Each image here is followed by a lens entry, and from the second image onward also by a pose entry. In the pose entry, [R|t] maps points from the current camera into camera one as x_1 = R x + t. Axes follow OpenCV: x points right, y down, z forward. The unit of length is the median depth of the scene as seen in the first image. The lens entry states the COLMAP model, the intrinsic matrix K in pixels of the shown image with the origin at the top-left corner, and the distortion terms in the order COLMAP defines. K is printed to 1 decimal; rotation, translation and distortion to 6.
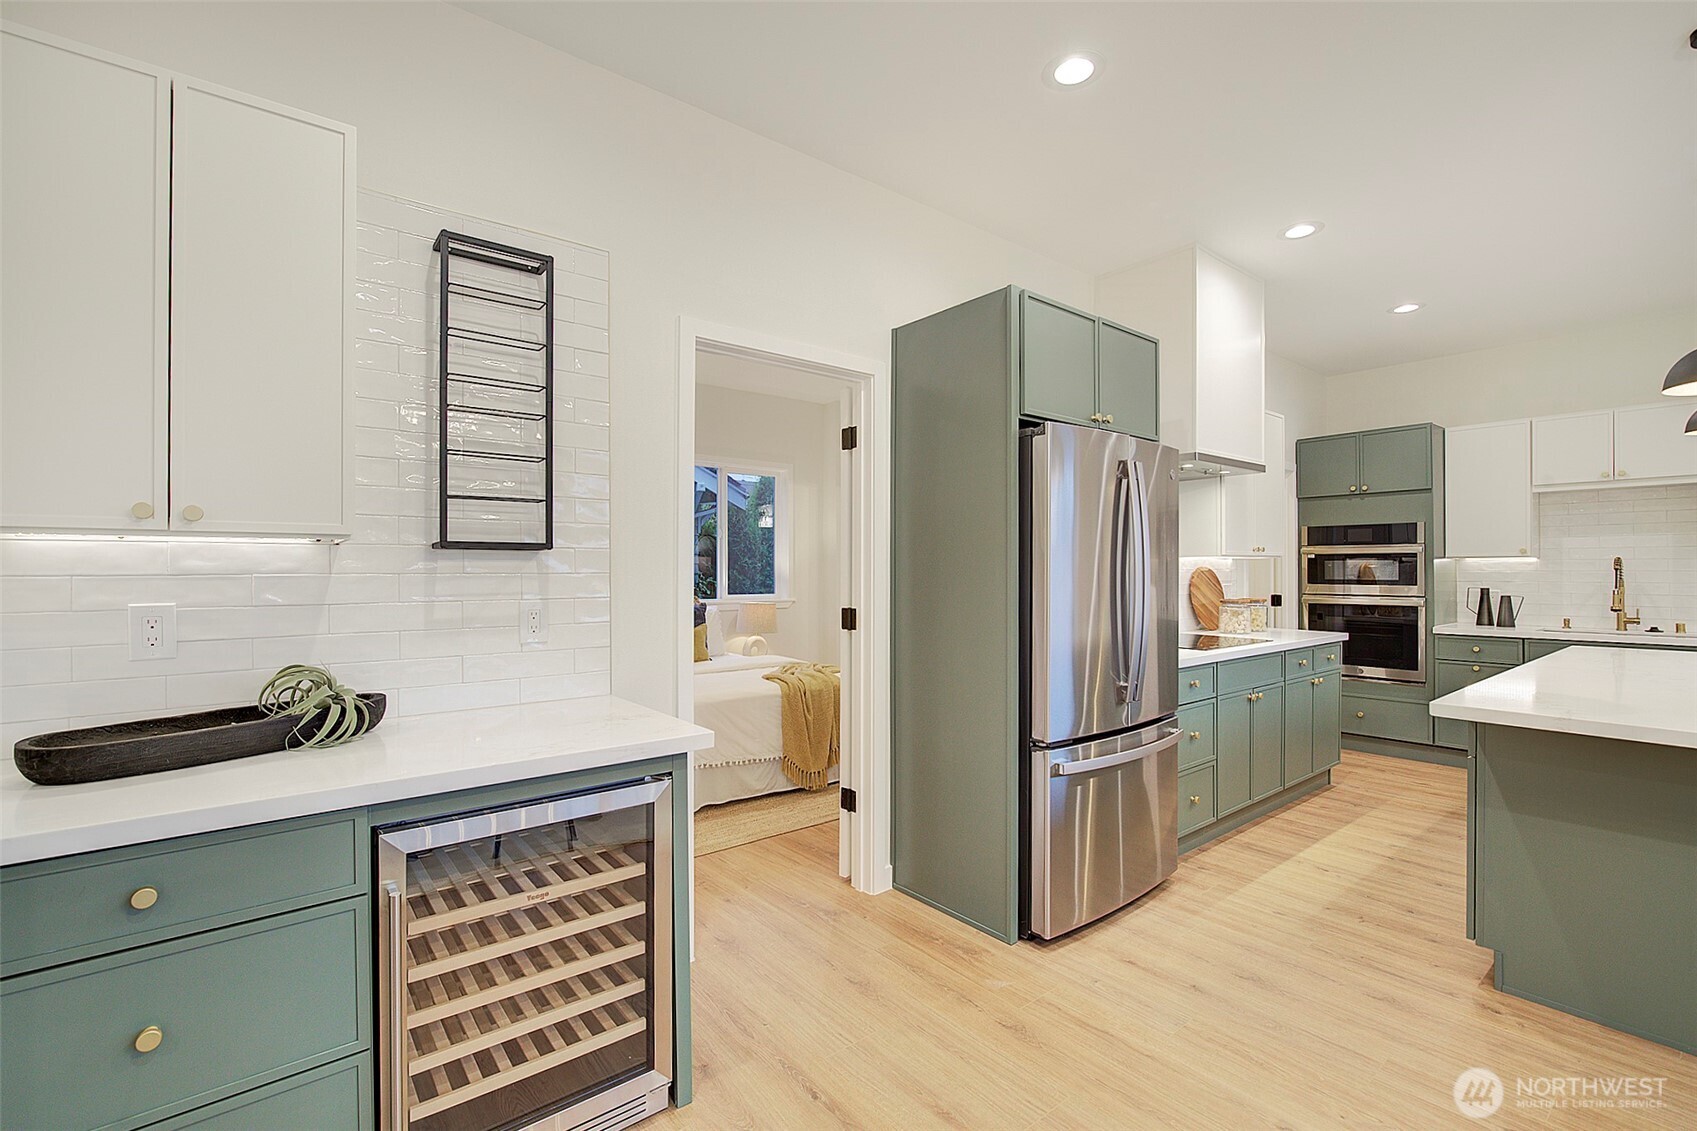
lens RADIAL K [[731.7, 0, 855.1], [0, 731.7, 567.7], [0, 0, 1]] dist [-0.013937, 0.001743]
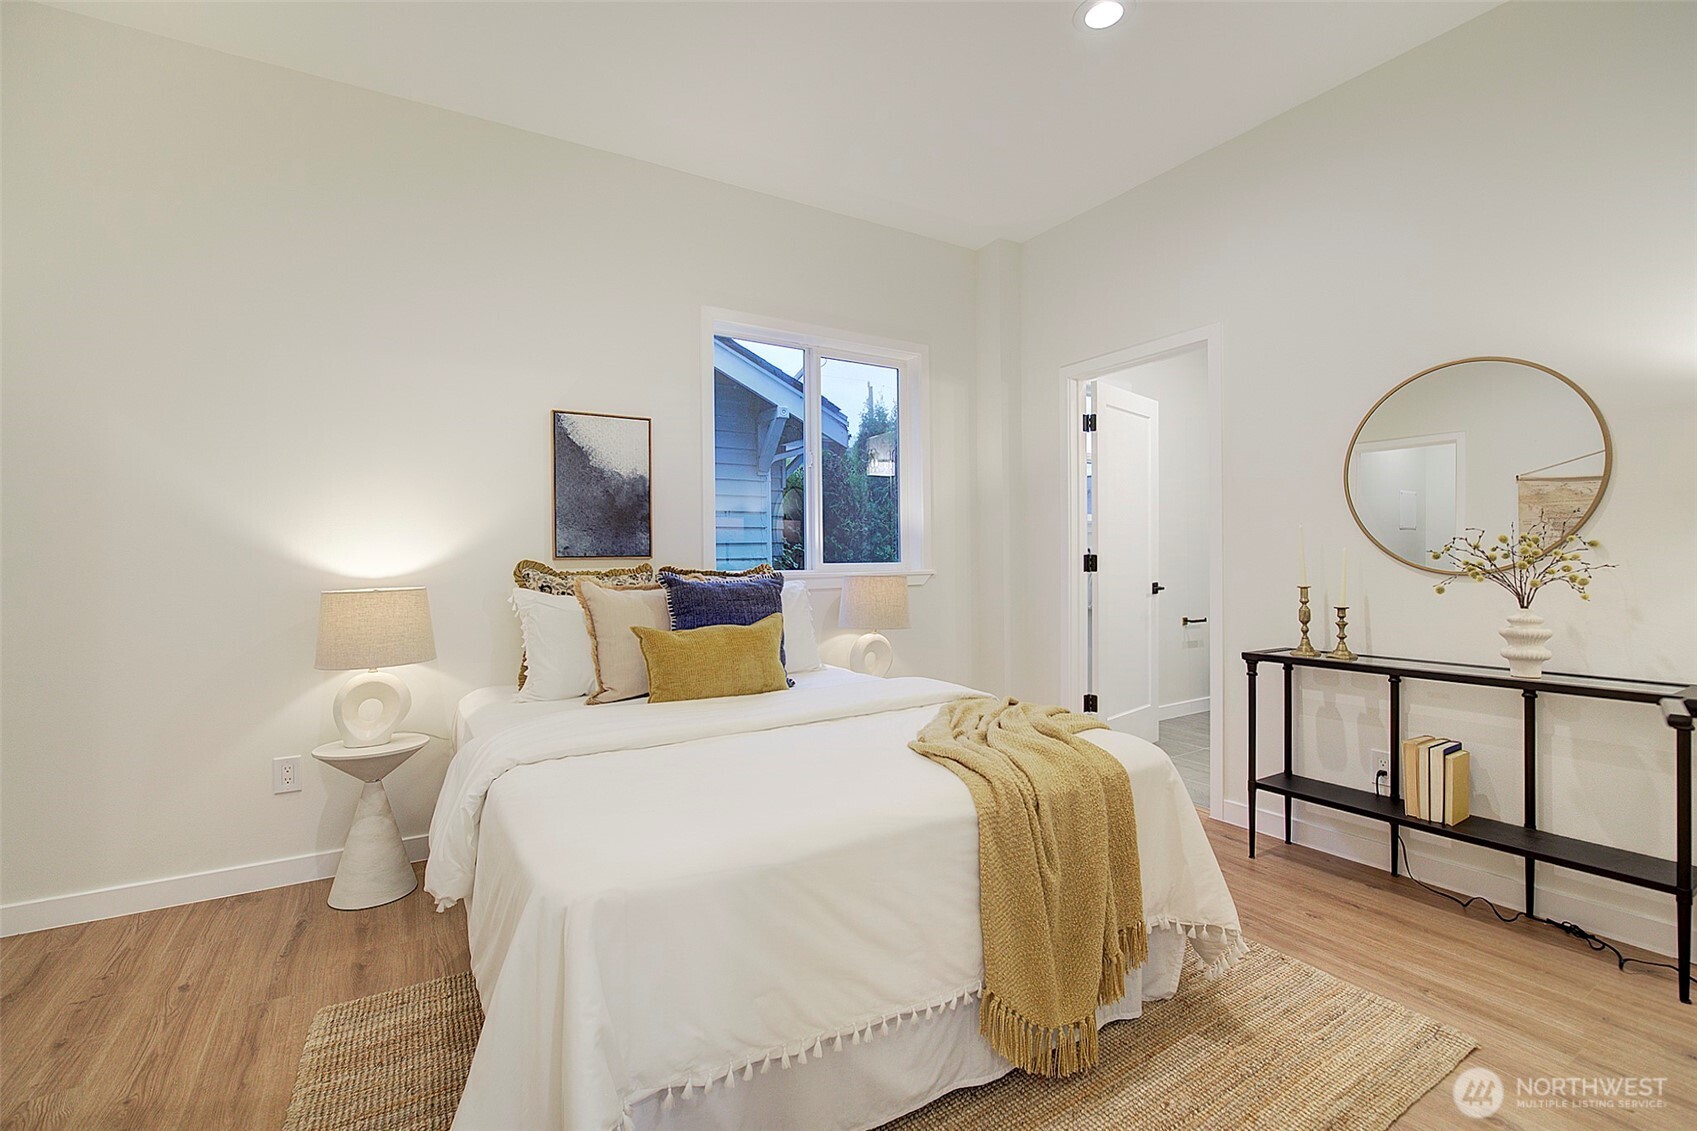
lens RADIAL K [[731.7, 0, 856.0], [0, 731.7, 564.0], [0, 0, 1]] dist [-0.013937, 0.001743]
pose [[0.991805, -0.009521, -0.127404, -0.111163], [0.011216, 0.999858, 0.012593, 0.046805], [0.127266, -0.013918, 0.991771, 0.640590]]
